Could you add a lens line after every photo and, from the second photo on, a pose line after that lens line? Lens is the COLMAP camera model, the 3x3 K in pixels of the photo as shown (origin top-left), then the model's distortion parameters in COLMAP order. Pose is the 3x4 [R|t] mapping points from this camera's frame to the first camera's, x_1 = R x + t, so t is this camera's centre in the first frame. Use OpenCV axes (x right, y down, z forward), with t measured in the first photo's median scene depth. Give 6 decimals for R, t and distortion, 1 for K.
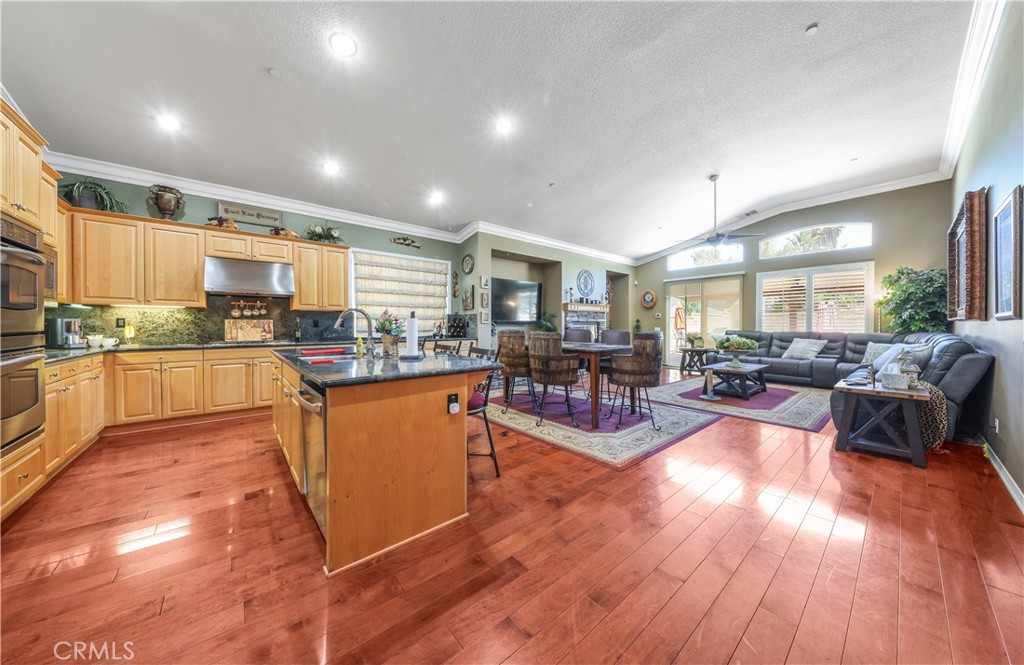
lens RADIAL K [[339.8, 0, 465.8], [0, 339.8, 329.7], [0, 0, 1]] dist [-0.000915, -0.000121]
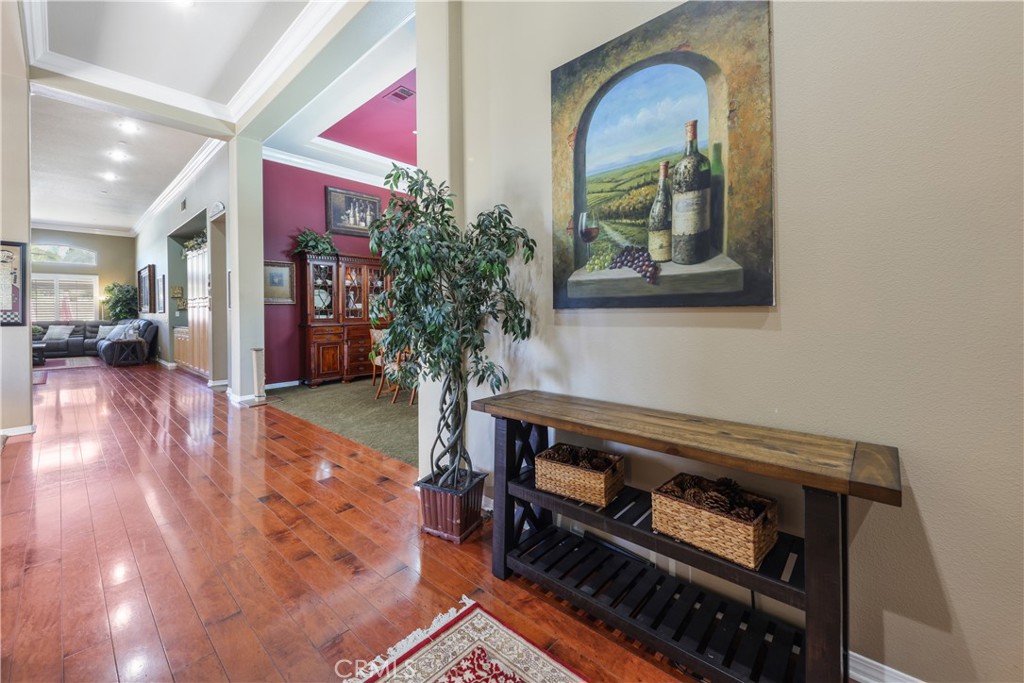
lens RADIAL K [[404.6, 0, 511.0], [0, 404.6, 311.7], [0, 0, 1]] dist [-0.003129, -0.000197]
pose [[-0.172566, -0.001874, 0.984996, -0.971261], [0.027365, 0.999603, 0.006695, 0.008505], [-0.984618, 0.028109, -0.172447, -0.567628]]
